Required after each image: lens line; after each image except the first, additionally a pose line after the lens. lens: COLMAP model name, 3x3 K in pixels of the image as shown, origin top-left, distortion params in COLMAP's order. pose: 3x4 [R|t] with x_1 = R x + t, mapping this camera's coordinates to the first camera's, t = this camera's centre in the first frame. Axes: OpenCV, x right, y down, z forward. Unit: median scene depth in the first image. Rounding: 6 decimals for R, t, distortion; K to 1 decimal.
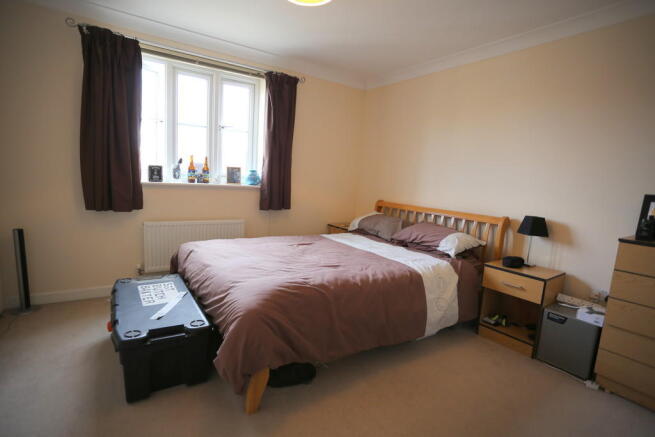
lens RADIAL K [[329.6, 0, 327.5], [0, 329.6, 218.5], [0, 0, 1]] dist [-0.001821, -0.000051]
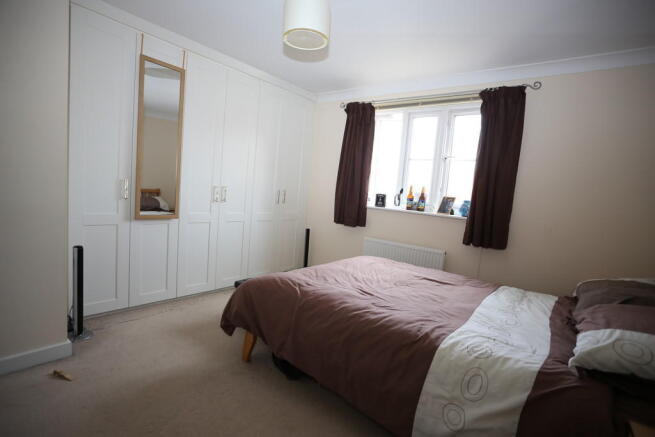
lens RADIAL K [[329.6, 0, 327.5], [0, 329.6, 218.5], [0, 0, 1]] dist [-0.001821, -0.000051]
pose [[0.312968, 0.051717, -0.948355, 0.599393], [-0.191930, 0.981360, -0.009822, -0.017830], [0.930169, 0.185091, 0.317060, 0.422289]]
